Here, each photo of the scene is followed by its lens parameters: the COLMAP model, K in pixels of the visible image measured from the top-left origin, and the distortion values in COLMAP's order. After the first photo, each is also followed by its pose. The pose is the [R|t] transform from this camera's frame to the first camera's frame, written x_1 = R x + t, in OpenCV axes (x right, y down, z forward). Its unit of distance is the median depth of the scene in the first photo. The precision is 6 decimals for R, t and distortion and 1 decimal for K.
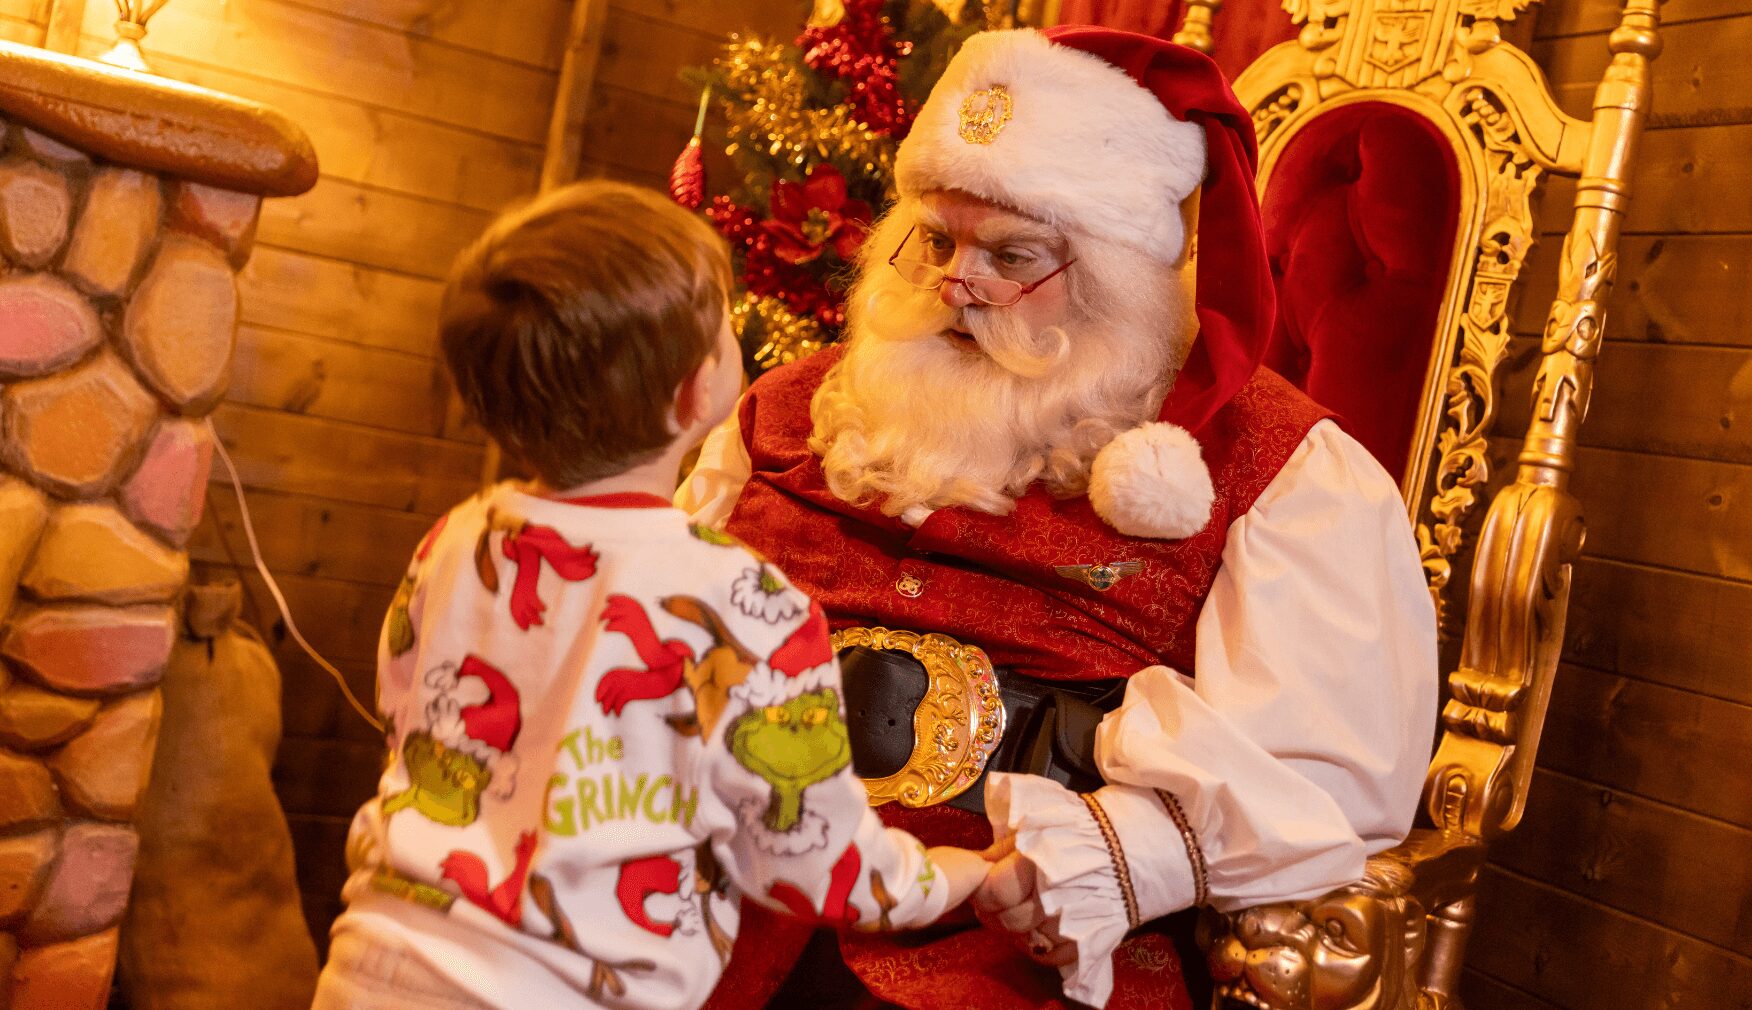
lens RADIAL K [[2094.8, 0, 876.0], [0, 2094.8, 505.0], [0, 0, 1]] dist [-0.001881, -0.025800]
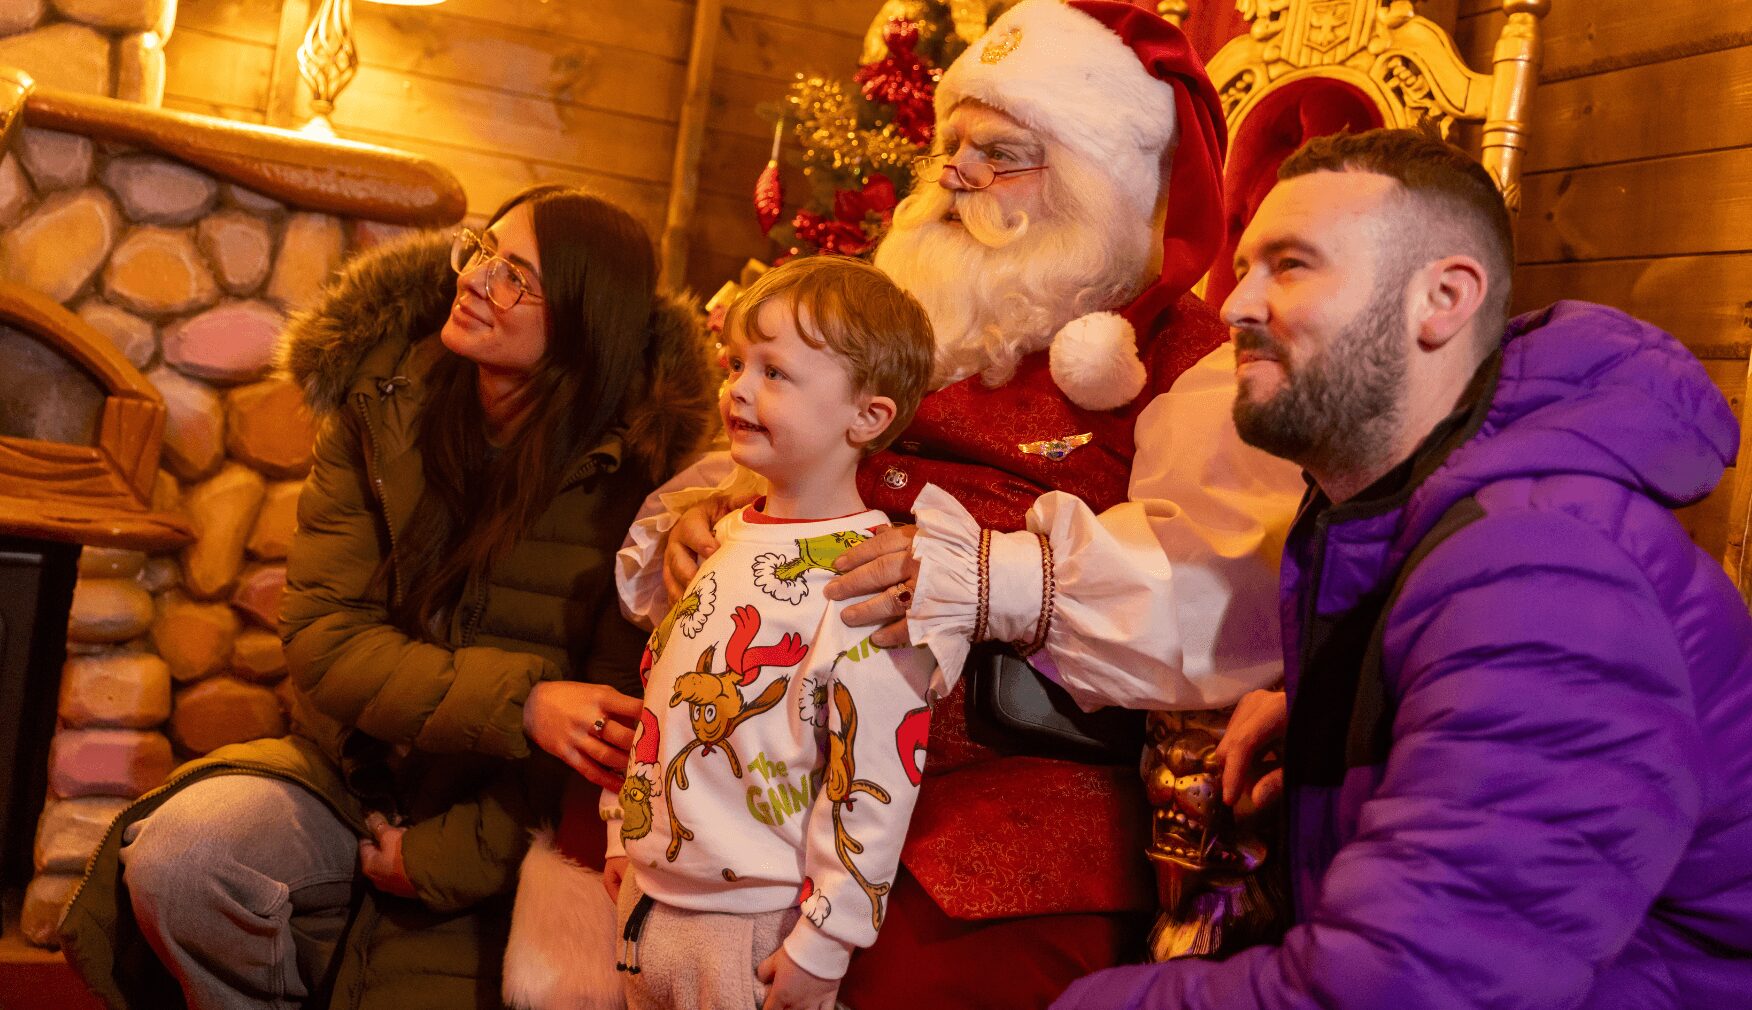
lens RADIAL K [[1715.9, 0, 866.1], [0, 1715.9, 435.9], [0, 0, 1]] dist [0.004123, -0.001690]
pose [[0.992675, -0.056987, -0.106531, 0.077984], [0.052887, 0.997762, -0.040926, 0.034852], [0.108625, 0.034992, 0.993467, 0.016972]]
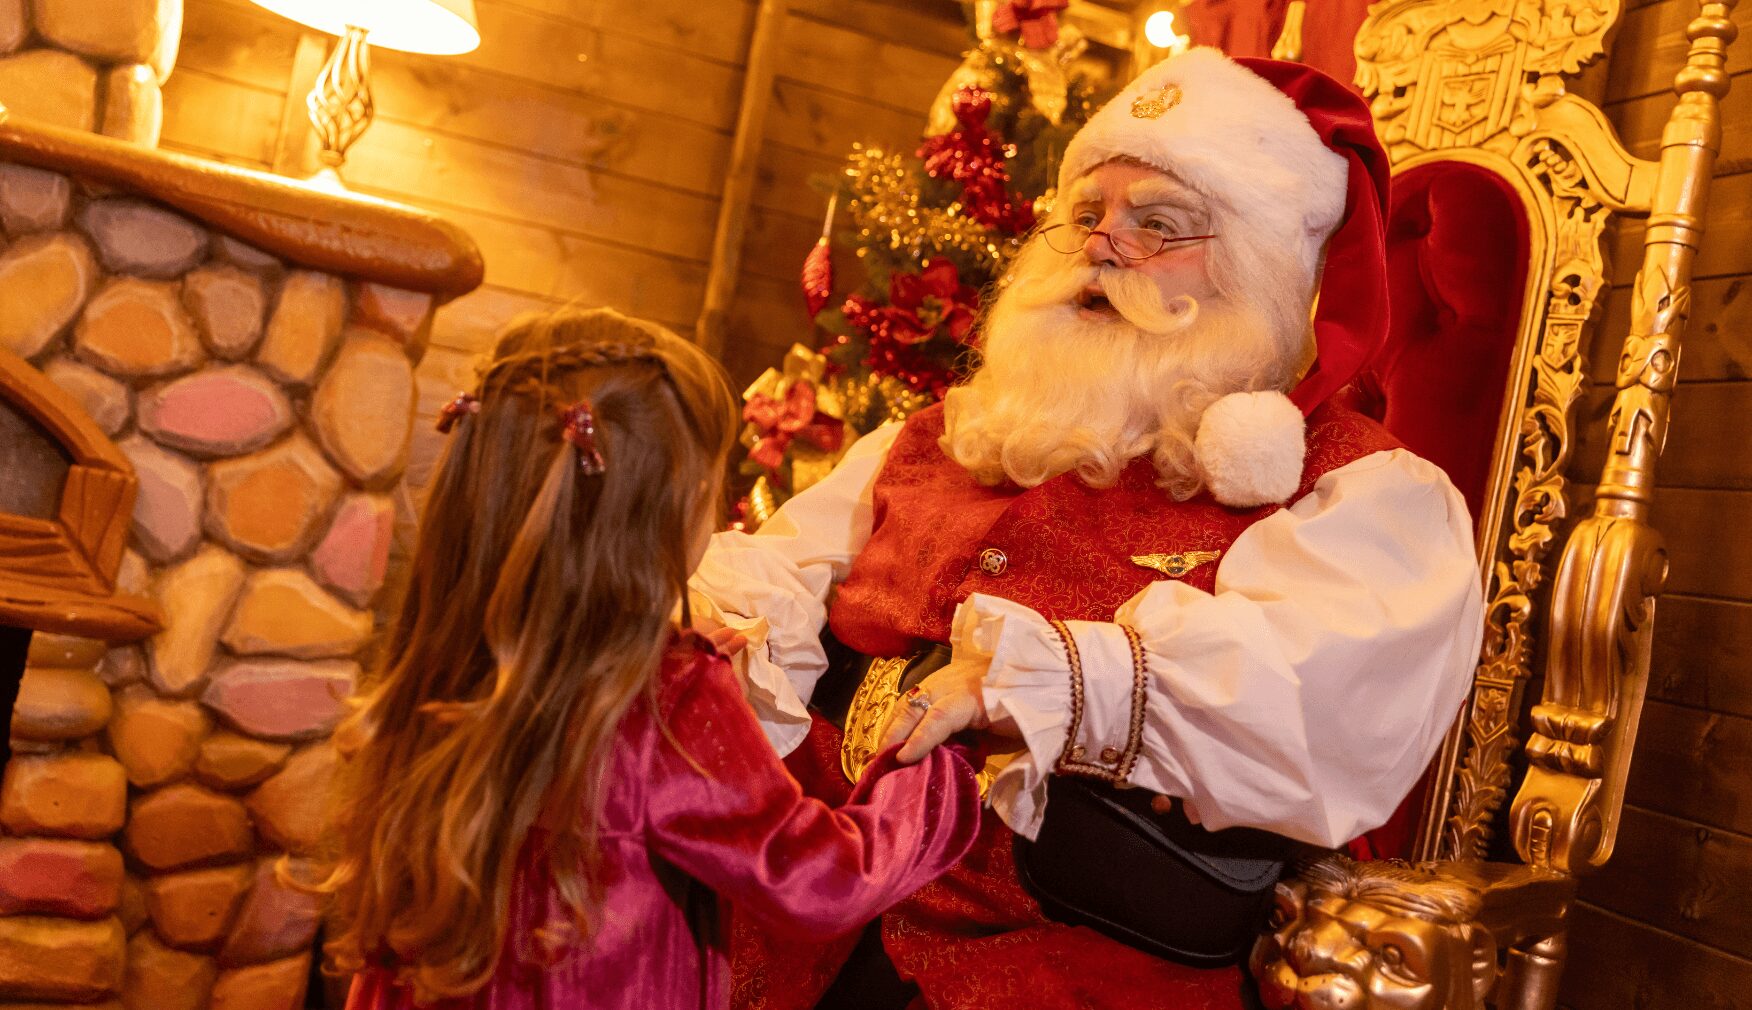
lens RADIAL K [[1736.3, 0, 876.0], [0, 1736.3, 505.0], [0, 0, 1]] dist [0.004818, -0.002665]
pose [[0.993170, -0.017018, -0.115429, 0.053392], [0.009476, 0.997803, -0.065577, 0.031679], [0.116291, 0.064035, 0.991149, 0.118414]]
